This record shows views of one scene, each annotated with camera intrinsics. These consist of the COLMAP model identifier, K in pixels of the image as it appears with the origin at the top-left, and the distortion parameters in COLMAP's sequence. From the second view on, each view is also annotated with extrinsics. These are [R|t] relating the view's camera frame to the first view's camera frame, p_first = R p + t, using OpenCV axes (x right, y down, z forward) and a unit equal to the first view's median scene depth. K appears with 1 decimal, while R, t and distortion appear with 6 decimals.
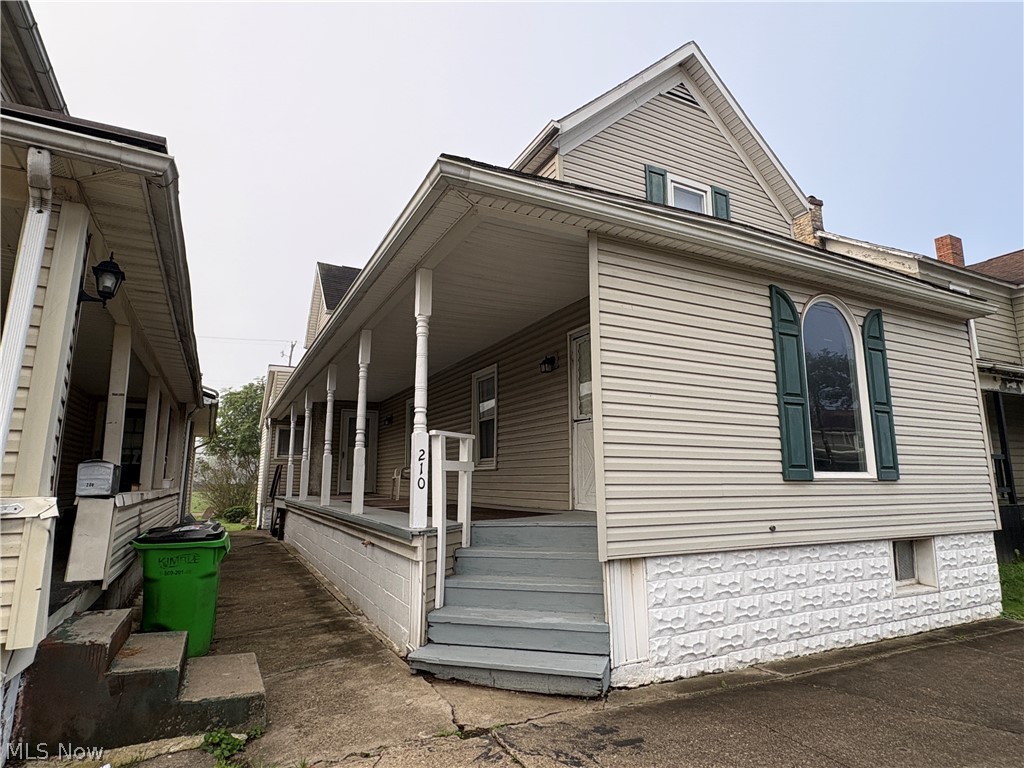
lens RADIAL K [[565.3, 0, 511.7], [0, 565.3, 383.0], [0, 0, 1]] dist [-0.002529, 0.001716]
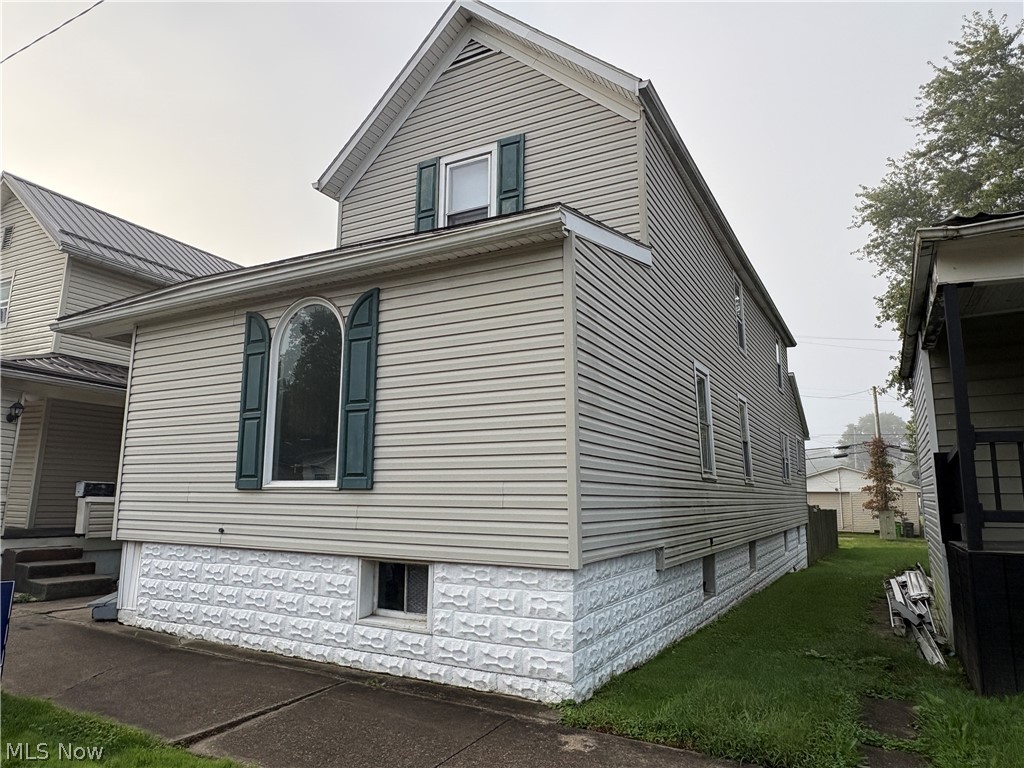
lens RADIAL K [[665.2, 0, 509.6], [0, 665.2, 384.4], [0, 0, 1]] dist [-0.000854, 0.000807]
pose [[0.557734, -0.130195, -0.819745, 1.777833], [0.137028, 0.988513, -0.063769, 0.117979], [0.818631, -0.076762, 0.569167, 0.666029]]
